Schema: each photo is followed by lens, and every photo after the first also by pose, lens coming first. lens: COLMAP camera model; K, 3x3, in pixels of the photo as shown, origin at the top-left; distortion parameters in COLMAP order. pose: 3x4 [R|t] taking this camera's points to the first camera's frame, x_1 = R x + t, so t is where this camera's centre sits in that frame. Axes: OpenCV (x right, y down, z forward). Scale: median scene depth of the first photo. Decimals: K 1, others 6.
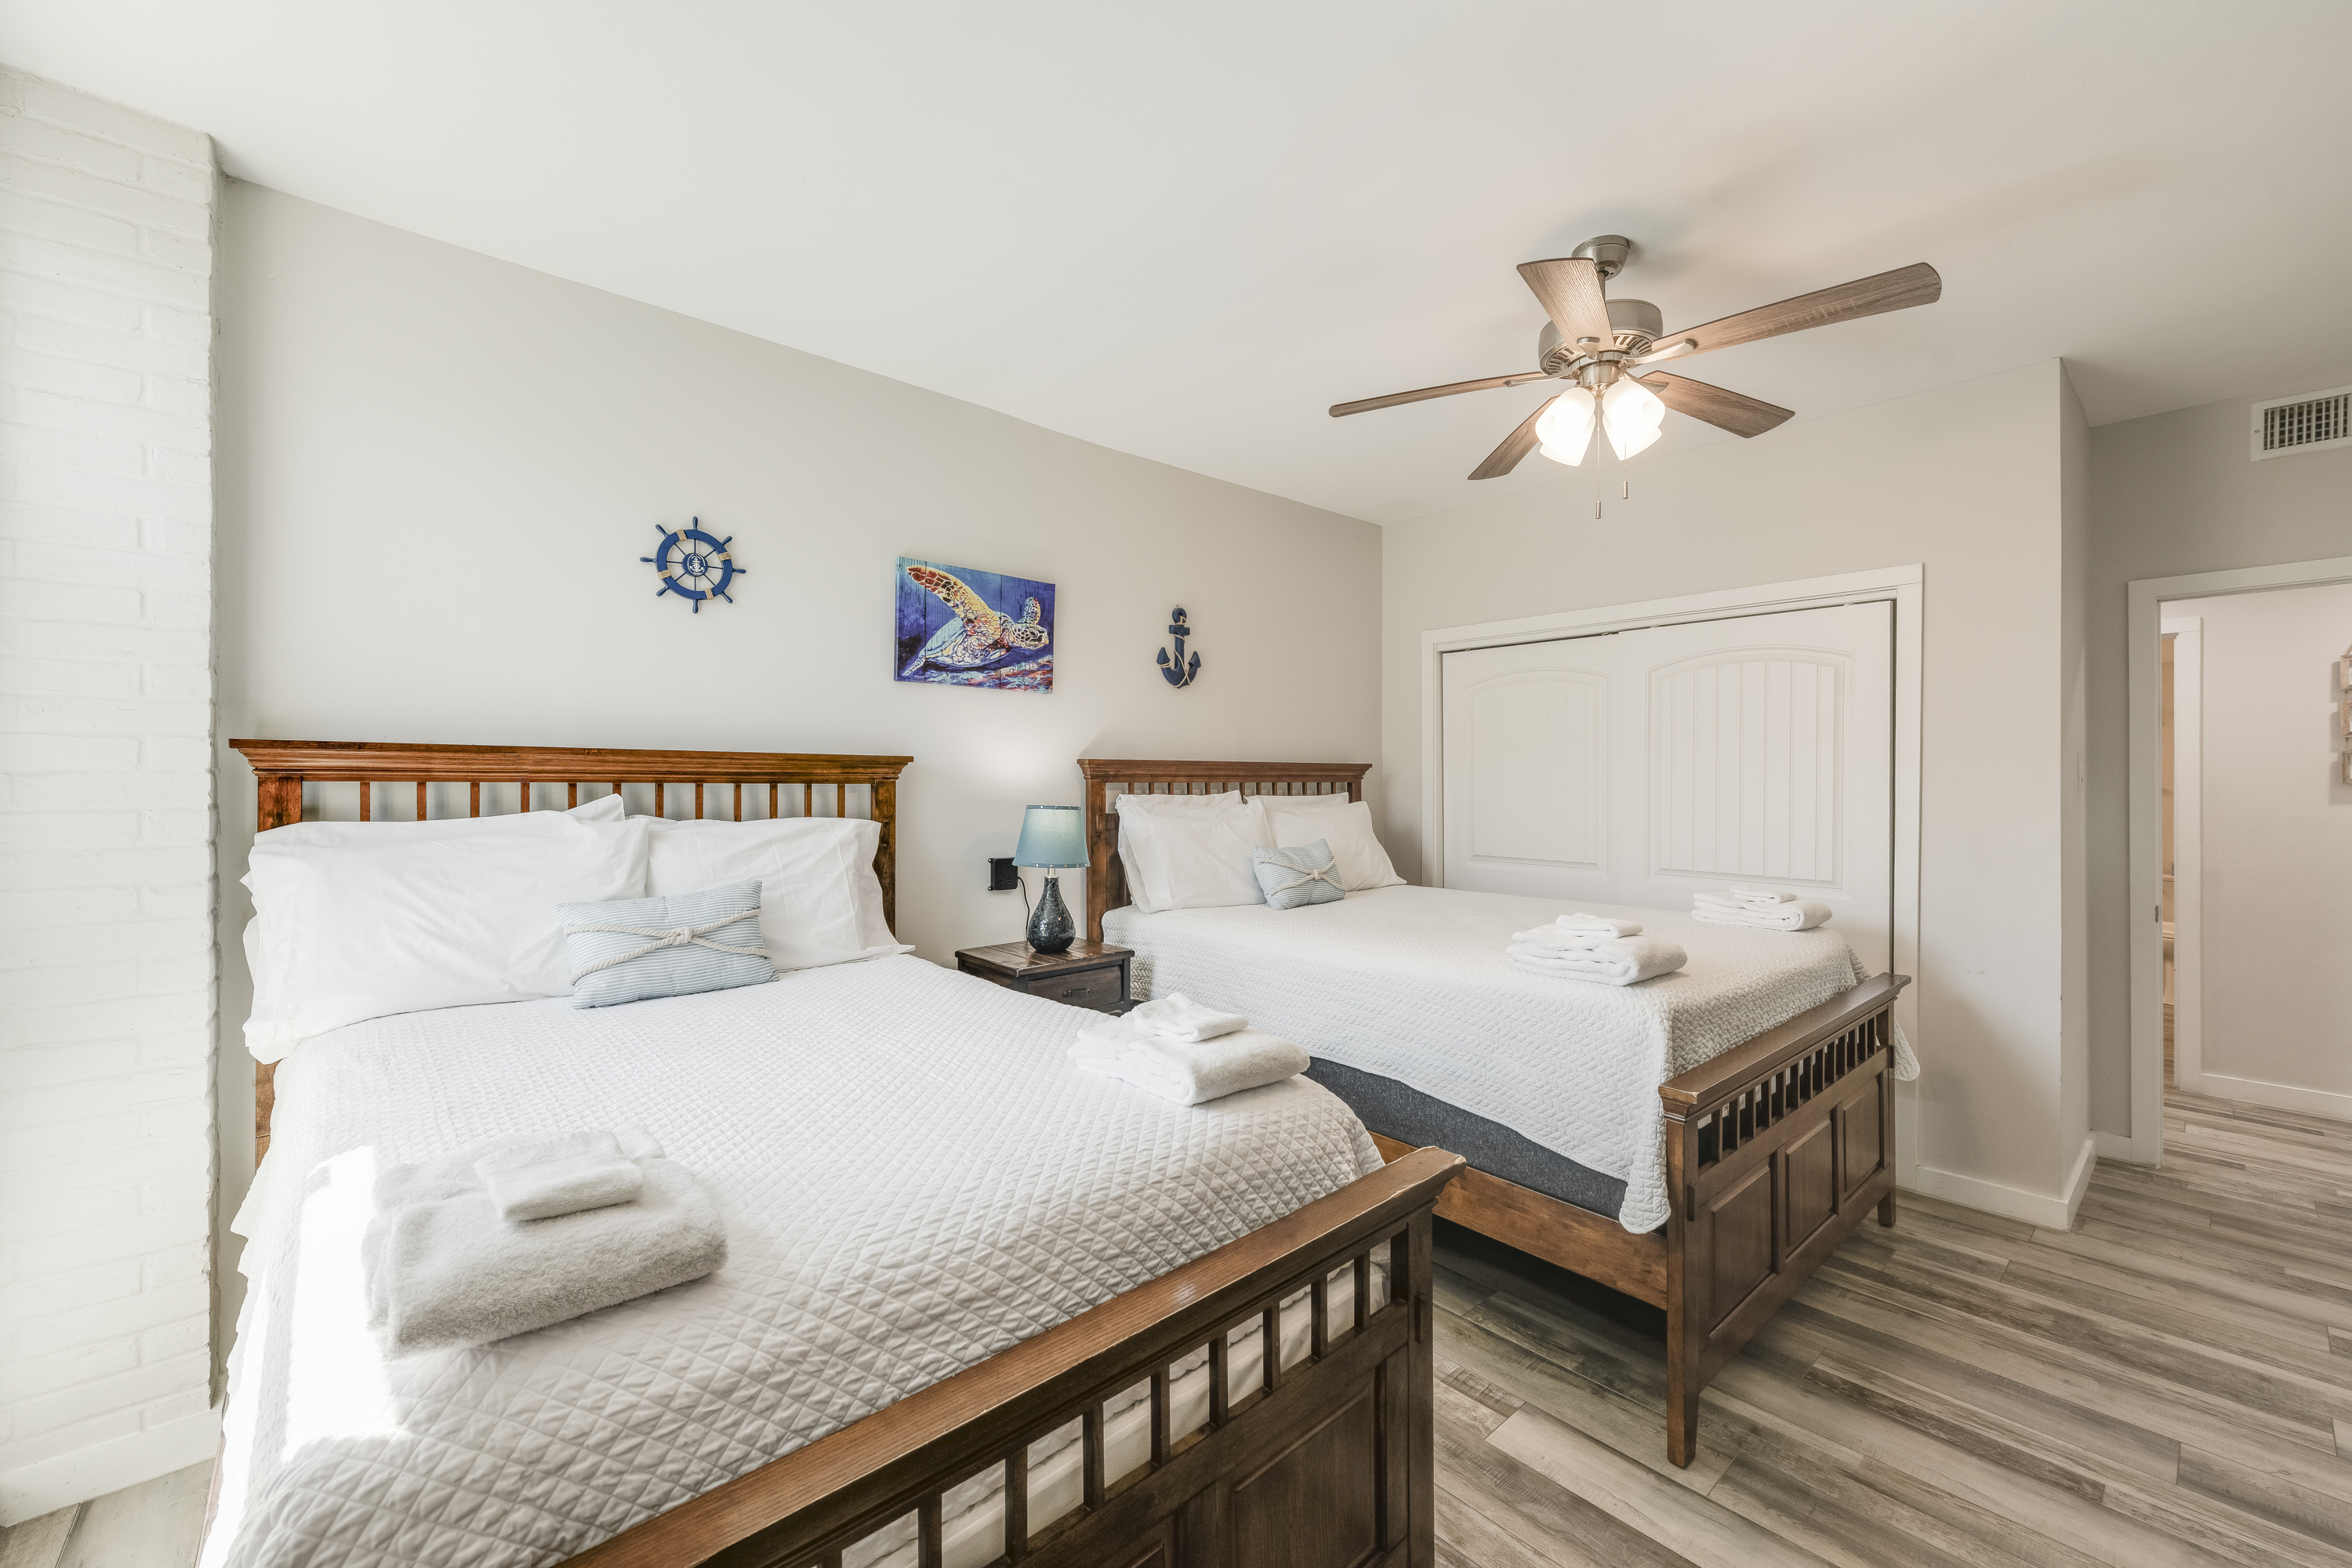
lens RADIAL K [[916.9, 0, 1179.0], [0, 916.9, 786.2], [0, 0, 1]] dist [-0.002237, 0.000227]
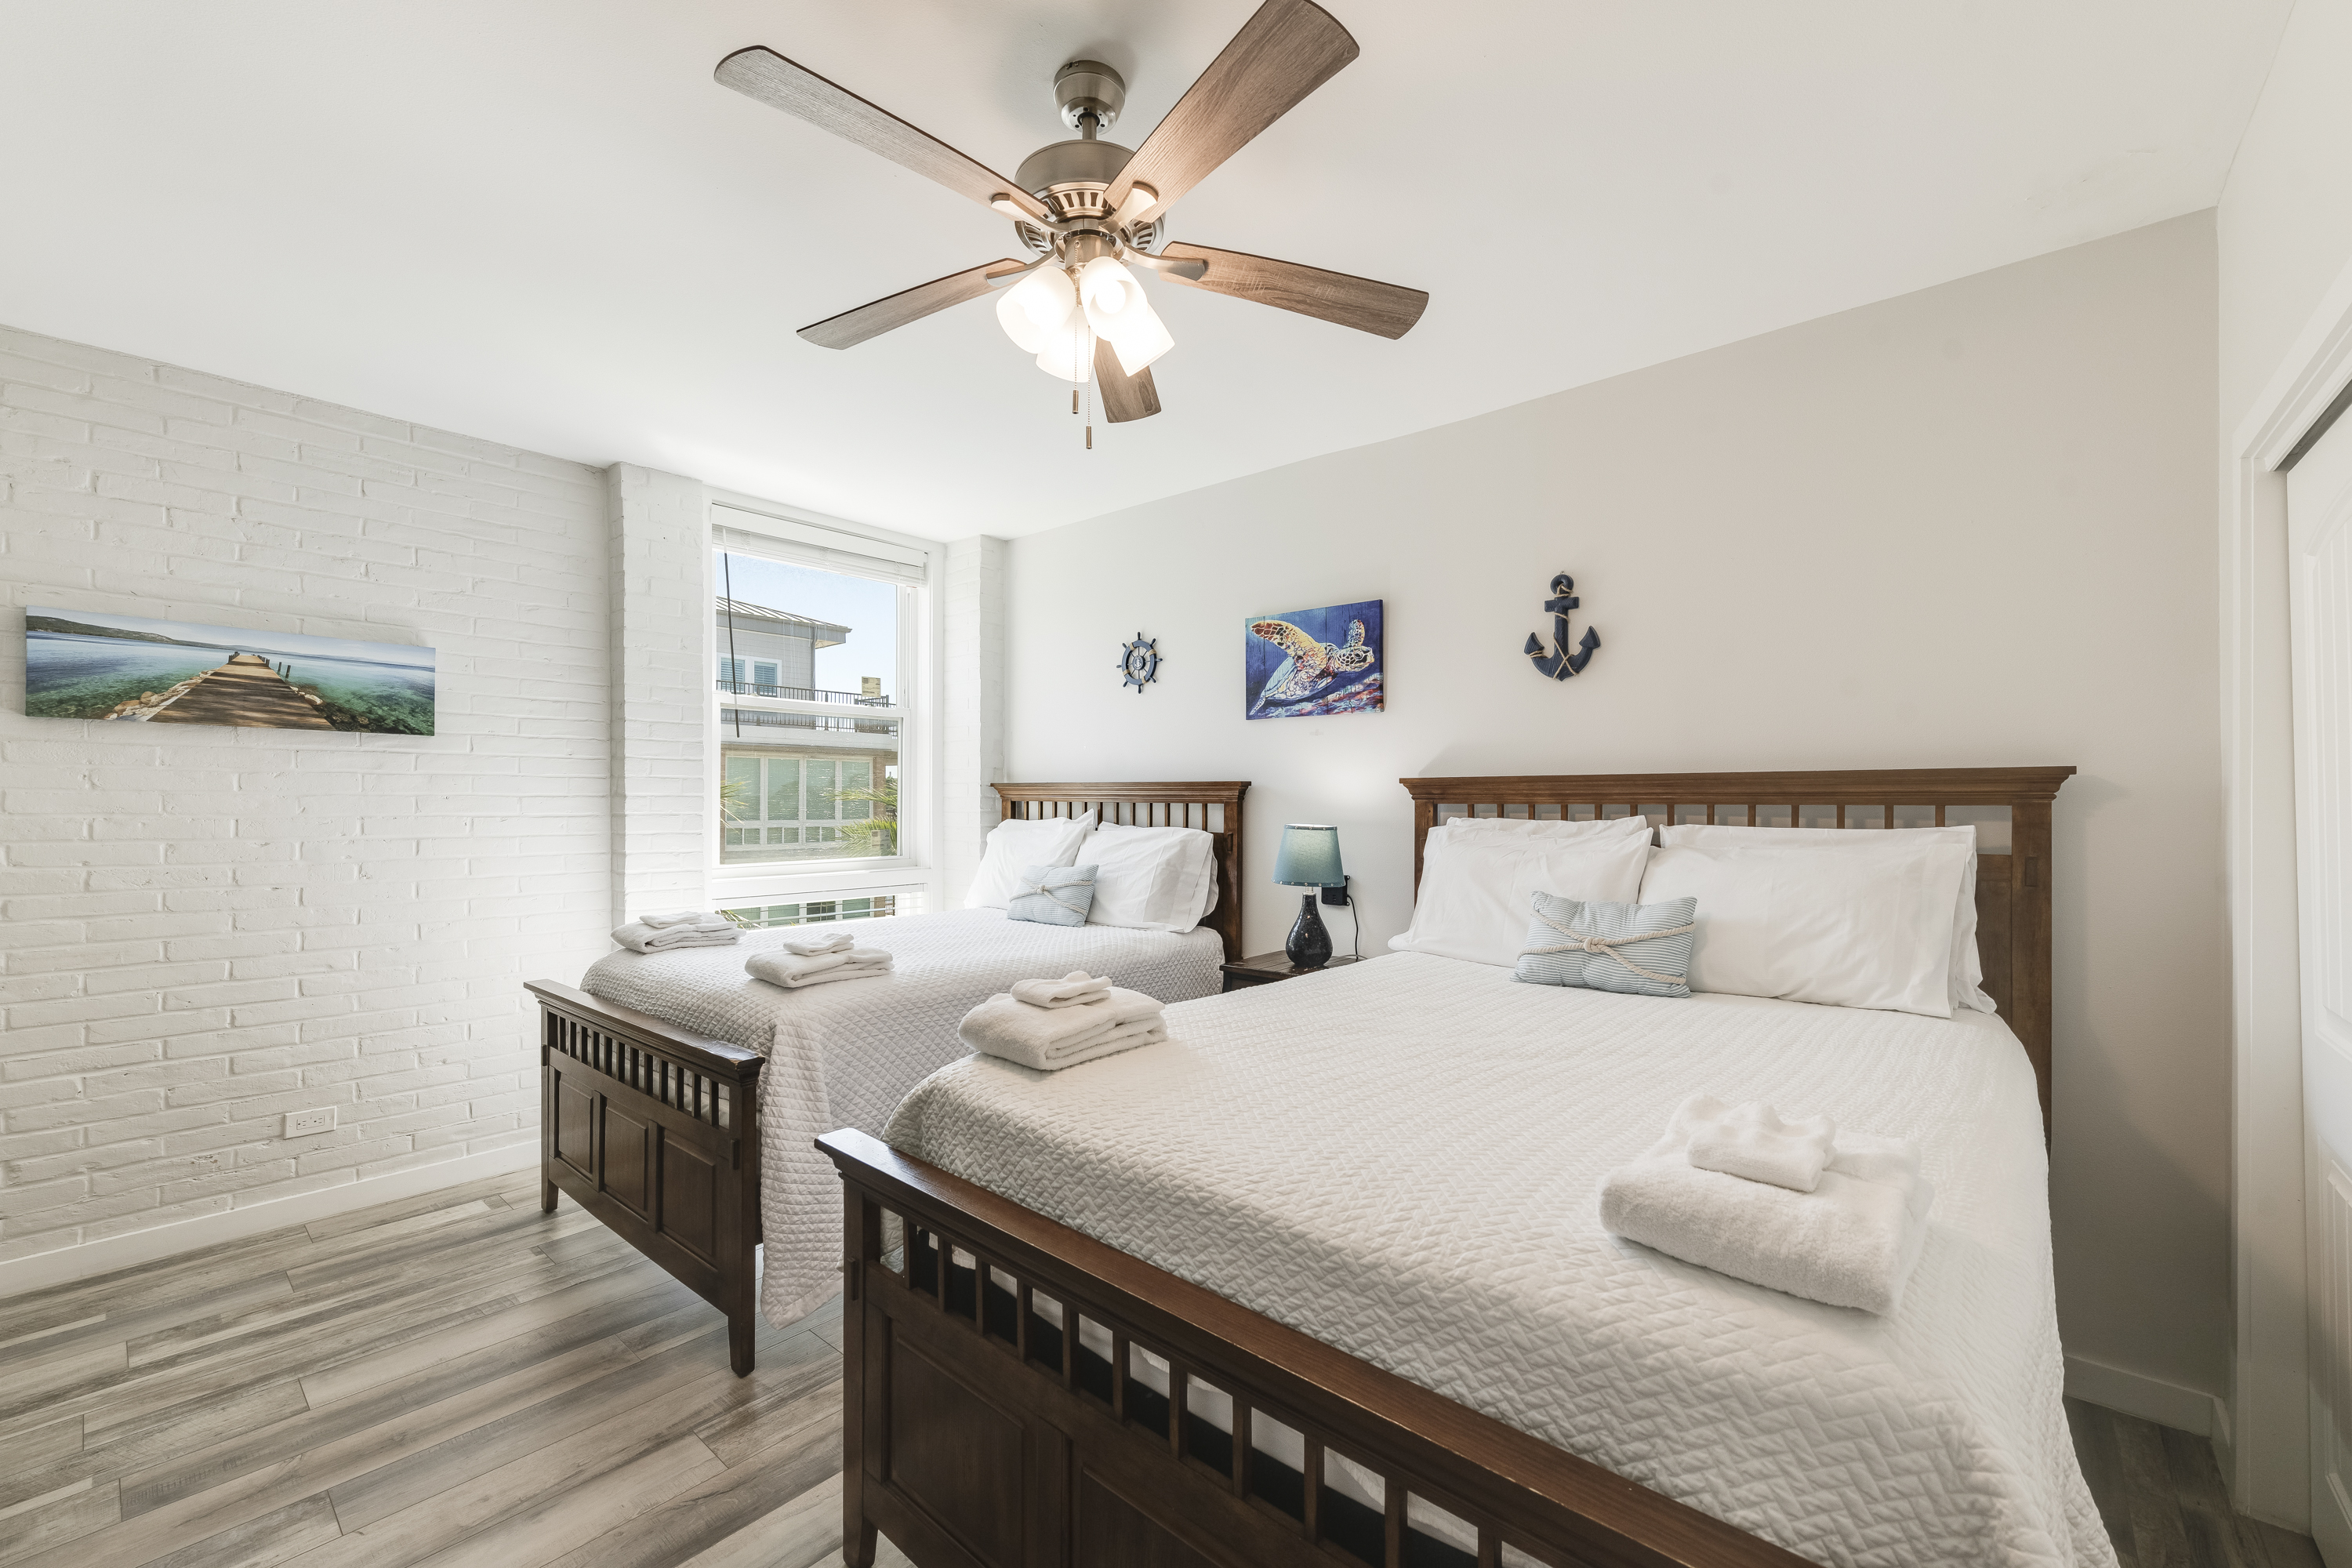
lens RADIAL K [[973.7, 0, 1168.5], [0, 973.7, 792.0], [0, 0, 1]] dist [0.000759, -0.000430]
pose [[0.119850, -0.009283, -0.992749, 0.910134], [-0.008497, 0.999910, -0.010375, -0.003478], [0.992756, 0.009679, 0.119760, 0.691354]]
